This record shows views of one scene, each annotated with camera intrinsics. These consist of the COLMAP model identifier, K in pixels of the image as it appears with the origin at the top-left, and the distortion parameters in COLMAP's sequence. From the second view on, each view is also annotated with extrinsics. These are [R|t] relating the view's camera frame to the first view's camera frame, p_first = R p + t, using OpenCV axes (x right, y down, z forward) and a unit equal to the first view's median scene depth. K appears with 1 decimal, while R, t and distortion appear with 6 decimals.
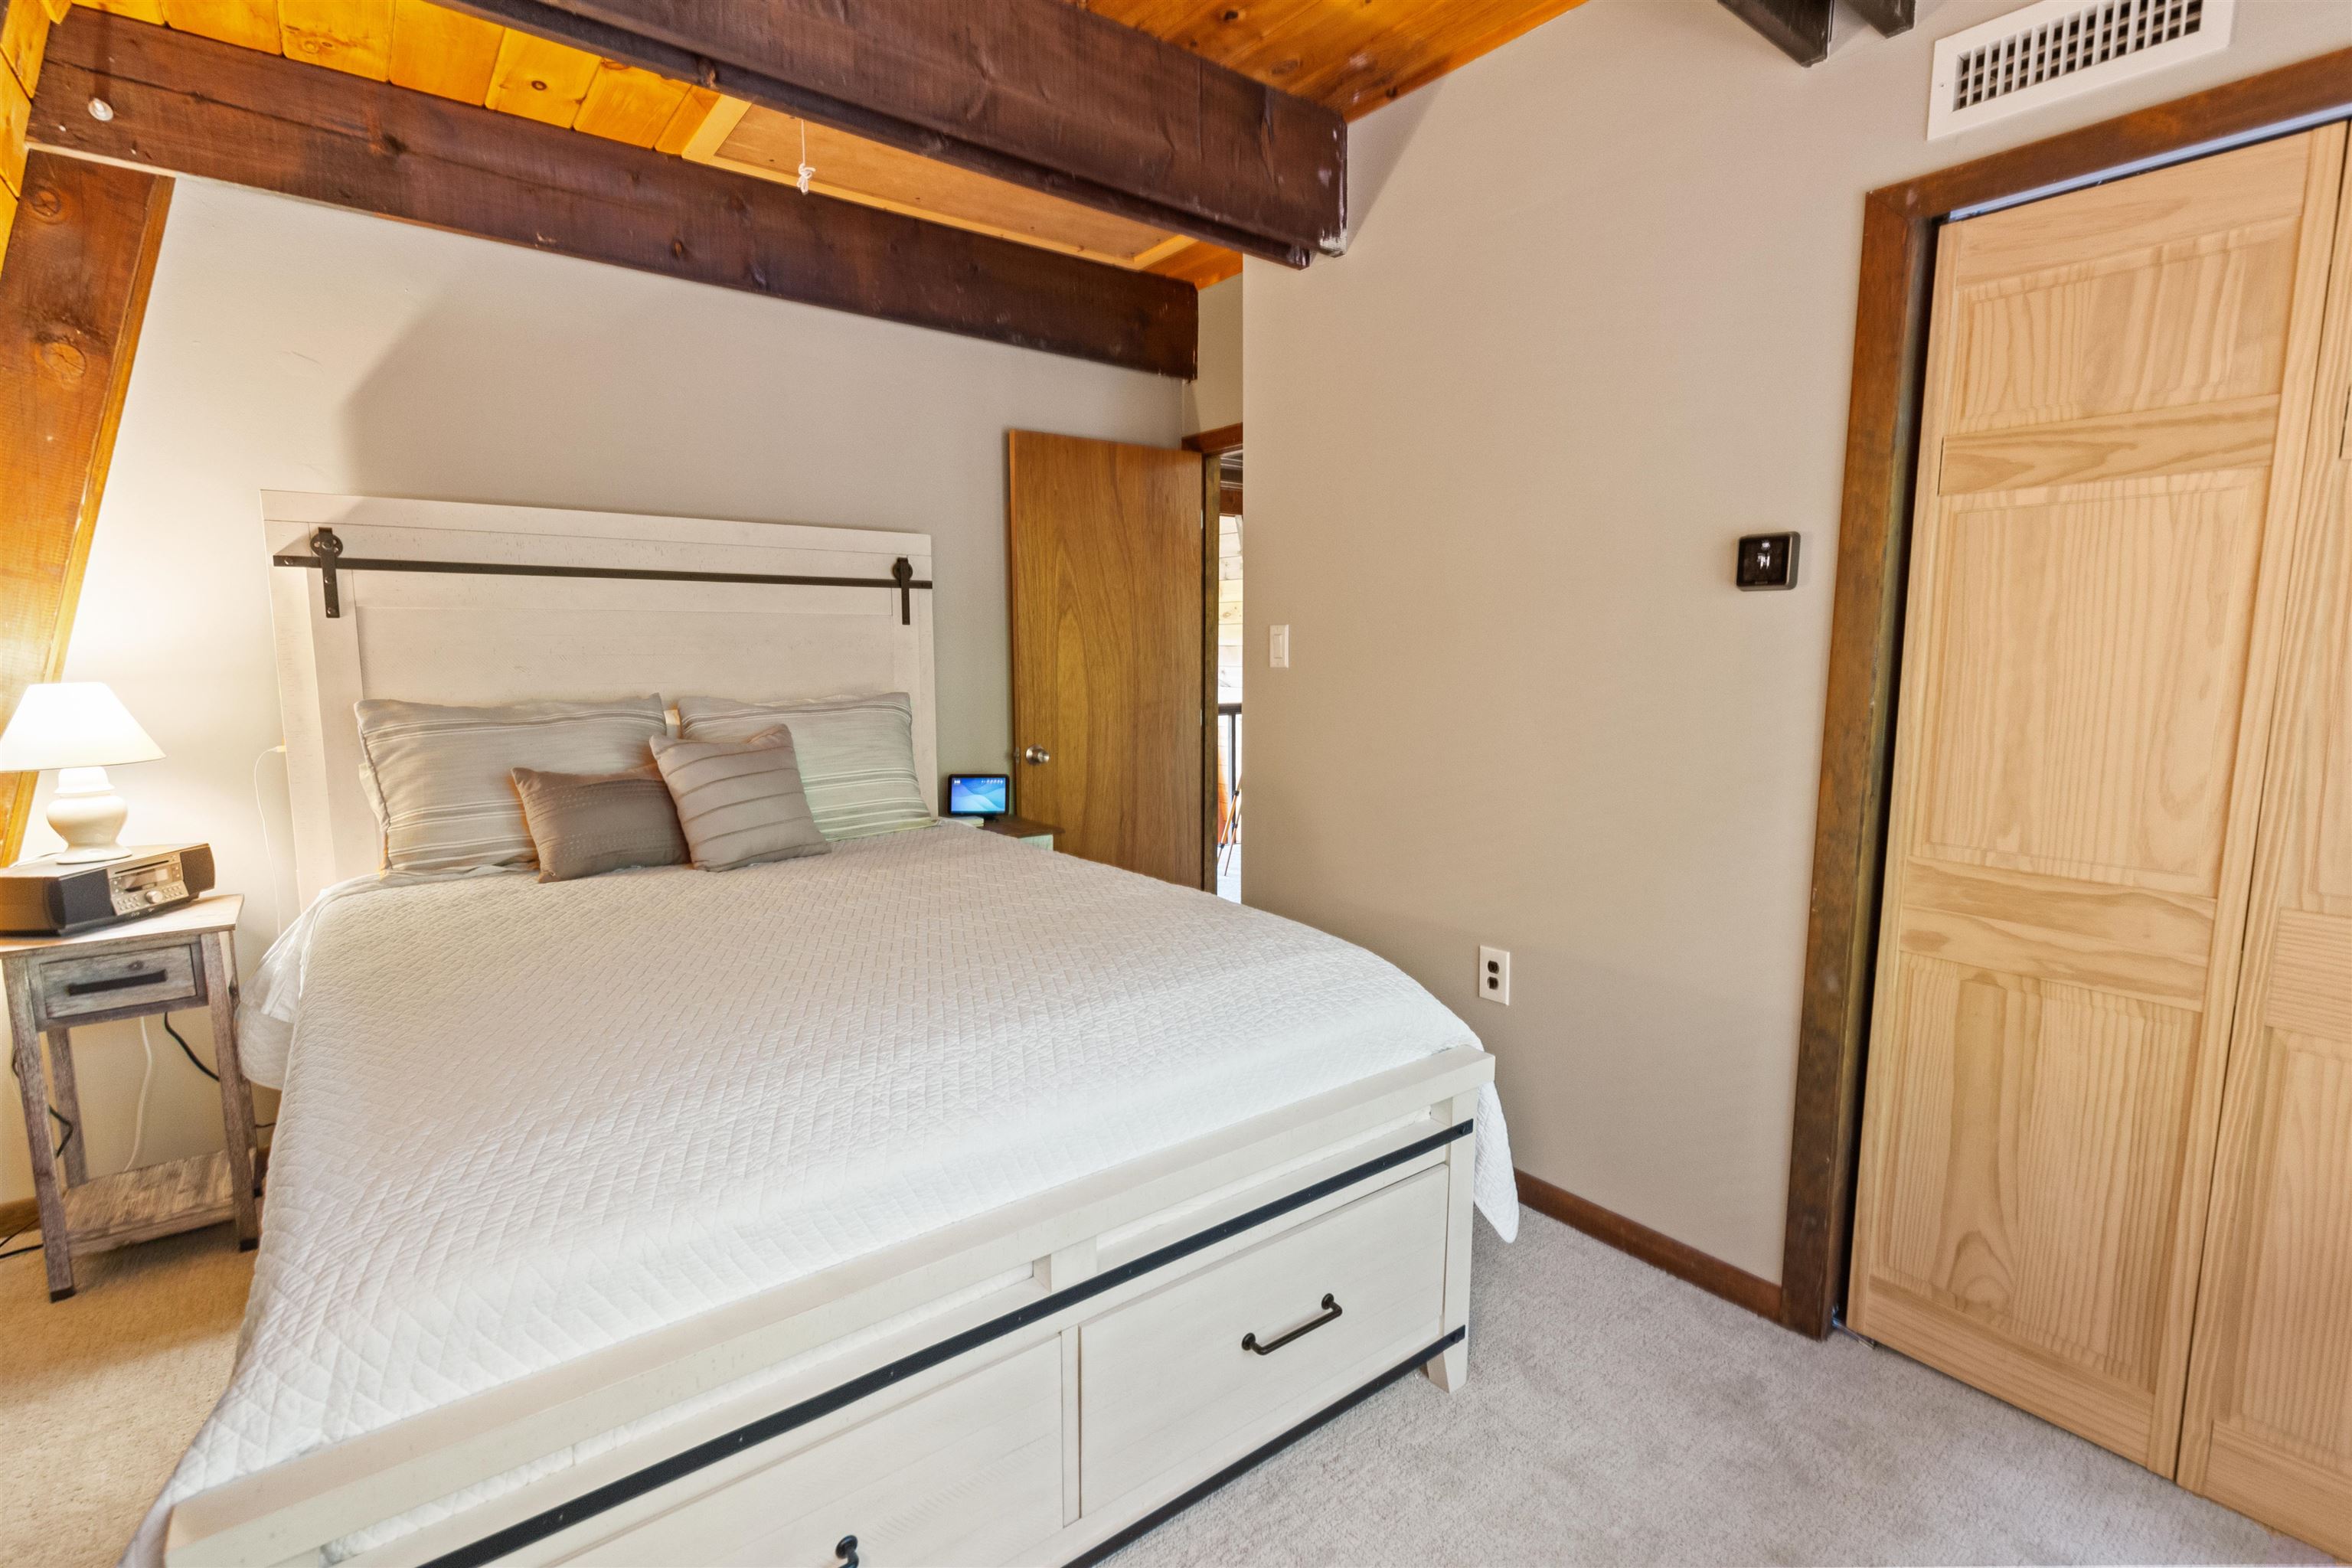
lens RADIAL K [[1084.3, 0, 1181.7], [0, 1084.3, 779.1], [0, 0, 1]] dist [0.007103, -0.000694]
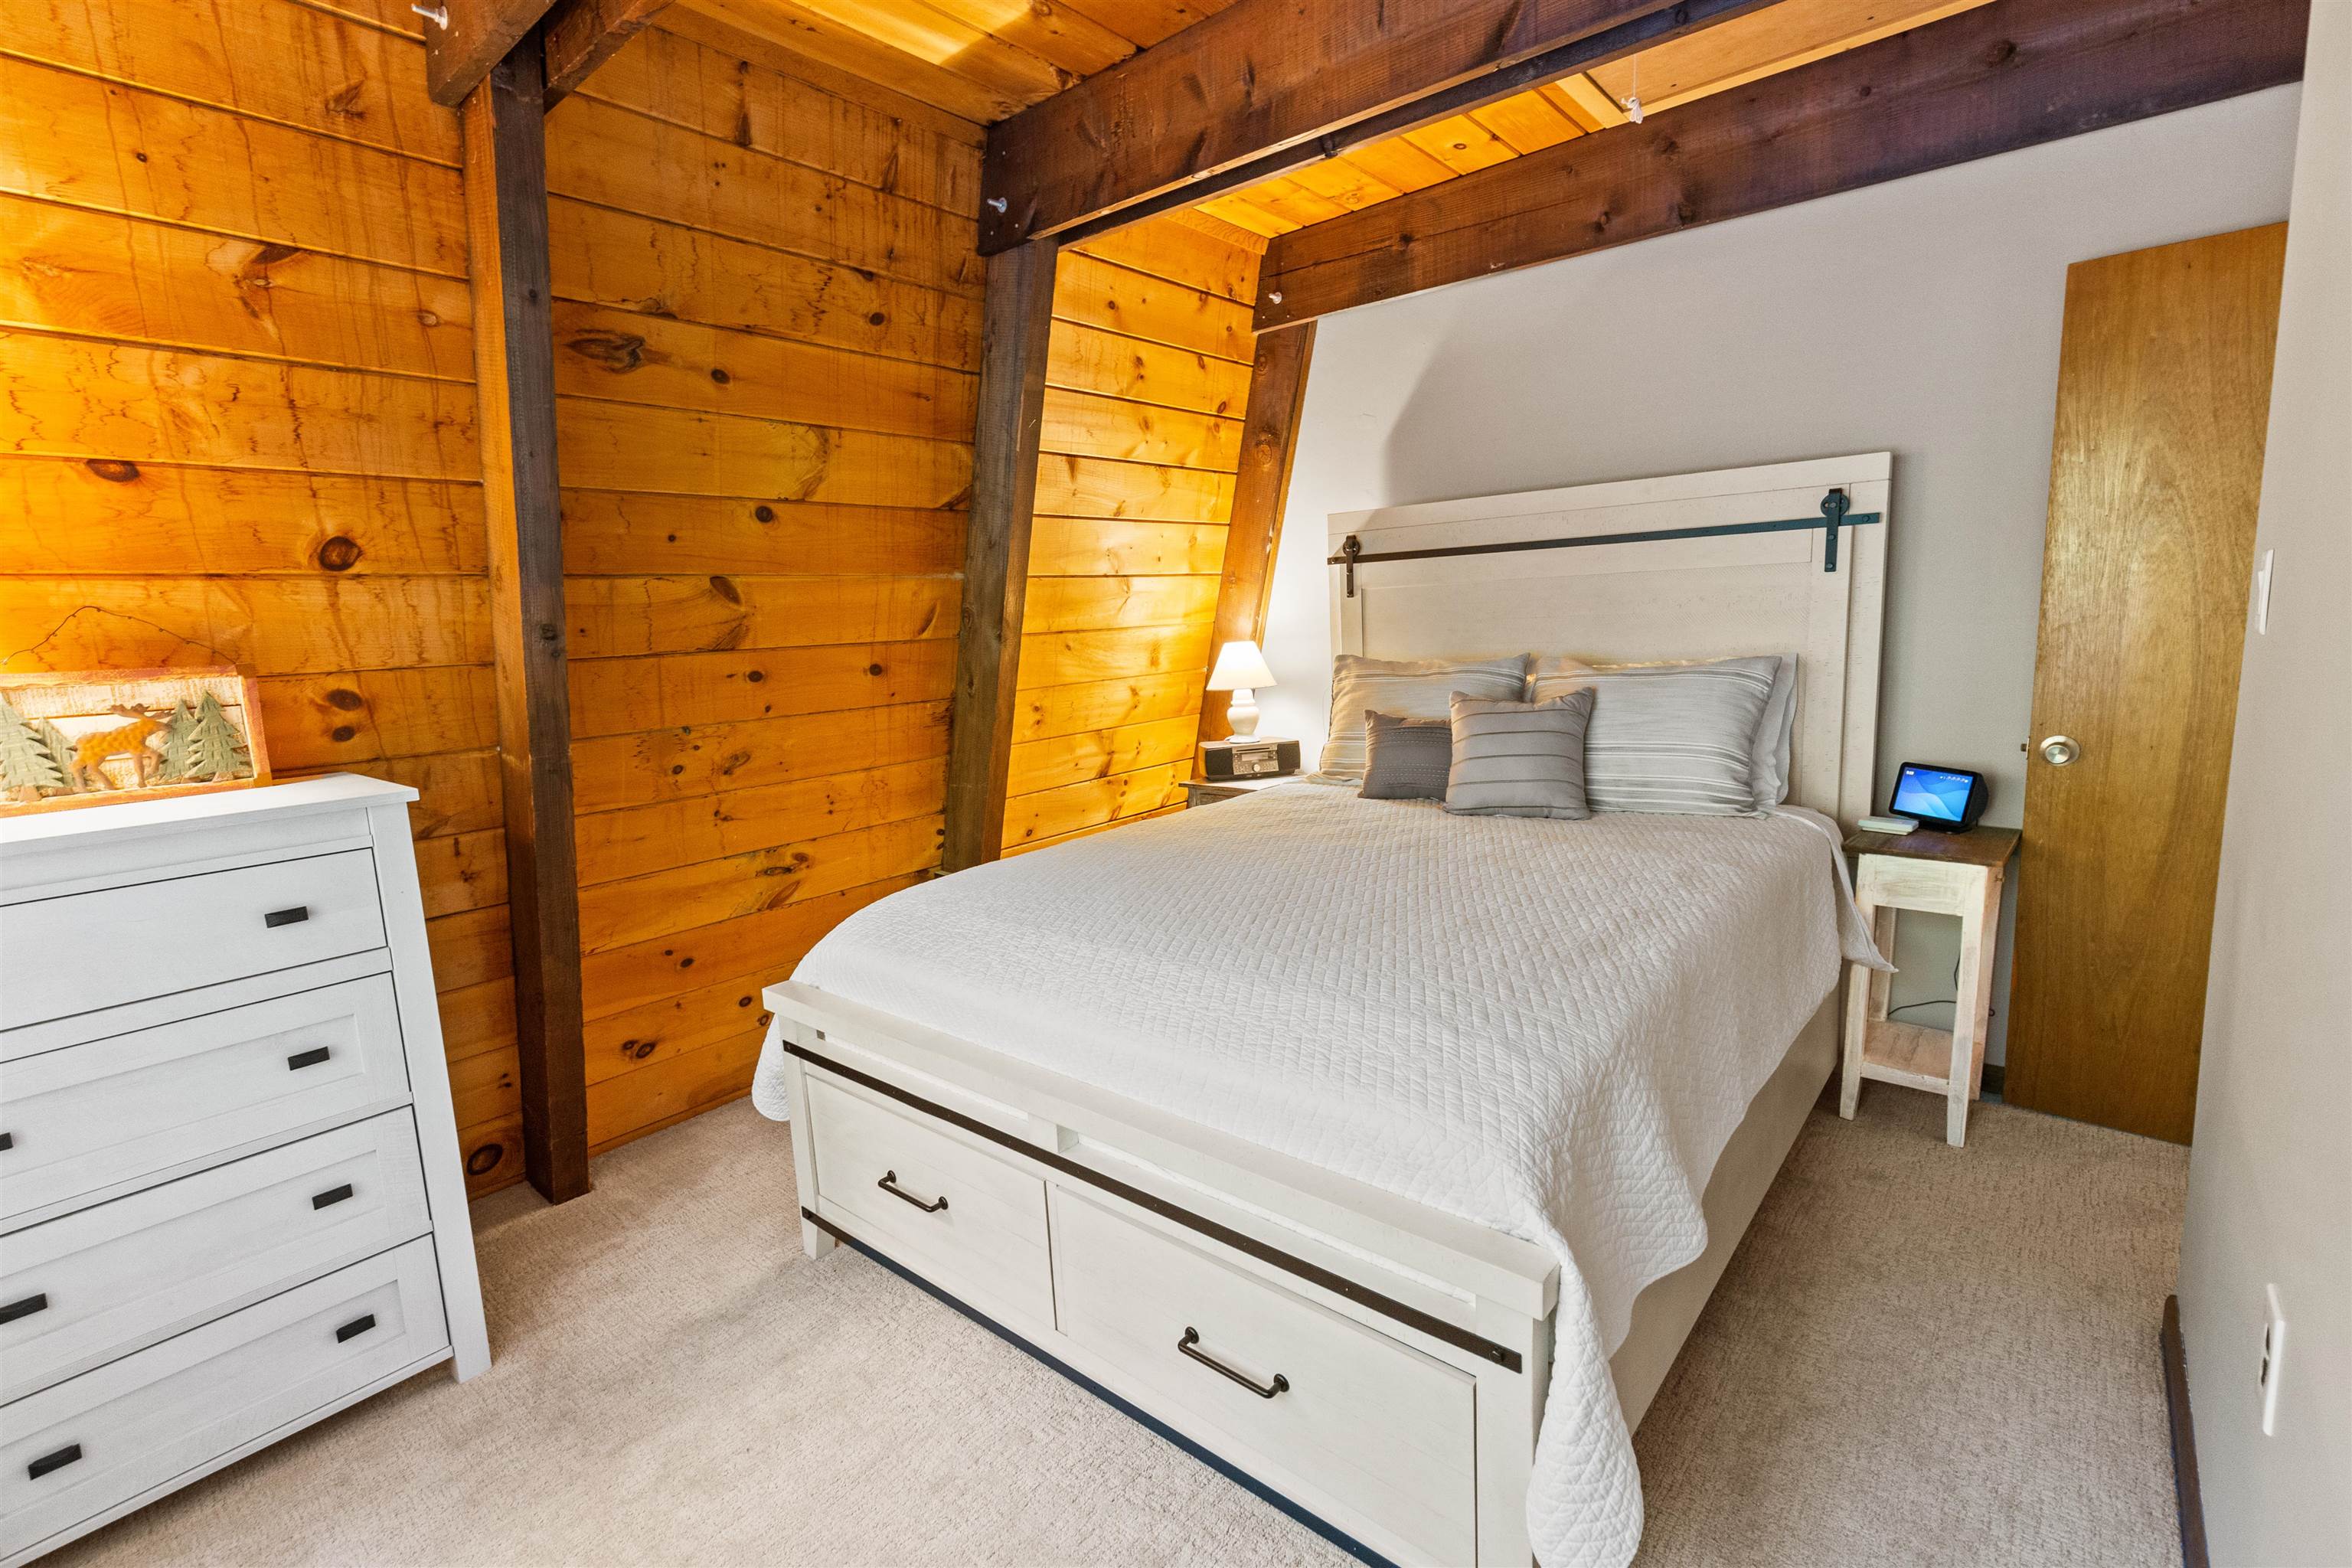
lens RADIAL K [[1060.3, 0, 1176.0], [0, 1060.3, 784.0], [0, 0, 1]] dist [0.002612, -0.000307]
pose [[0.207671, 0.145924, -0.967253, 0.580347], [-0.074487, 0.988299, 0.133107, -0.071635], [0.975359, 0.044406, 0.216111, 0.468878]]
